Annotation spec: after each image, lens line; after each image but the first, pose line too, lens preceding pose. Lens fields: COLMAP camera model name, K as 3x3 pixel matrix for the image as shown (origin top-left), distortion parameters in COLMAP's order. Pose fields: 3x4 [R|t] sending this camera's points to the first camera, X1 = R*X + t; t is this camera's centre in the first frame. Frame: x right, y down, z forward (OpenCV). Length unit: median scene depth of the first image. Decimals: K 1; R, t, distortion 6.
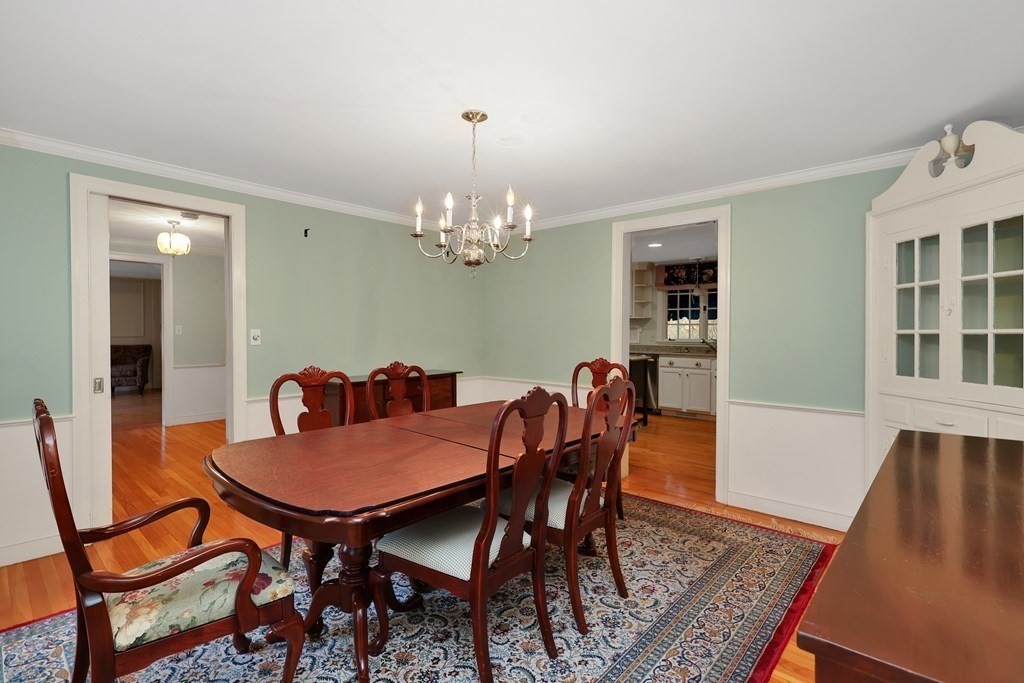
lens RADIAL K [[487.2, 0, 502.6], [0, 487.2, 340.5], [0, 0, 1]] dist [0.000178, 0.000468]
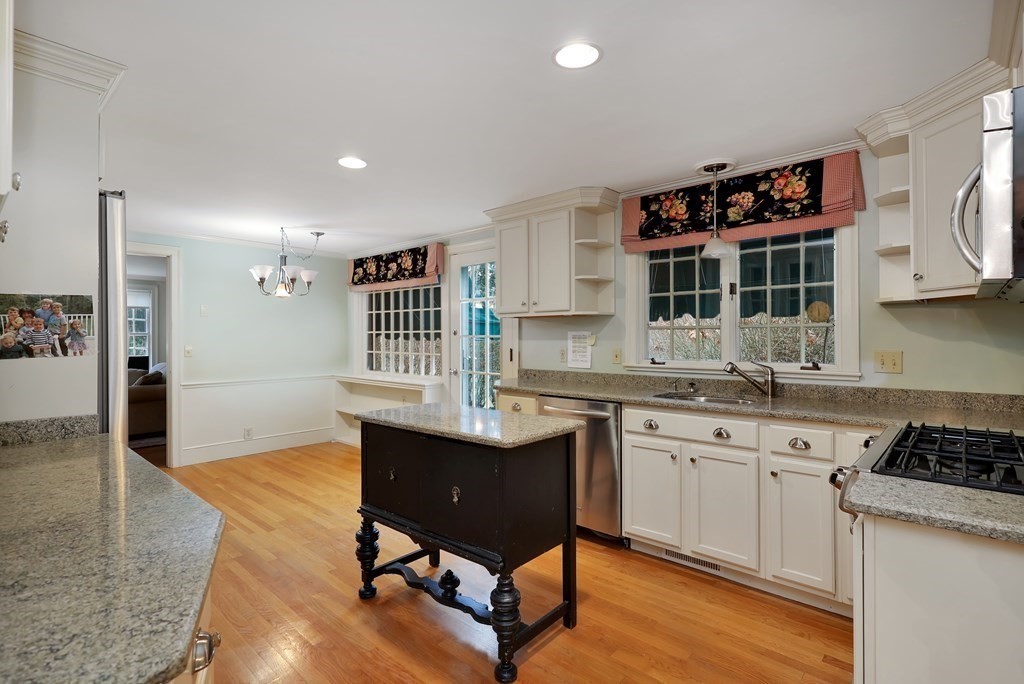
lens RADIAL K [[487.2, 0, 519.5], [0, 487.2, 335.5], [0, 0, 1]] dist [0.000178, 0.000468]
pose [[0.999838, -0.002720, 0.017781, 0.221118], [0.003185, 0.999653, -0.026158, -0.015055], [-0.017704, 0.026210, 0.999500, 0.578407]]
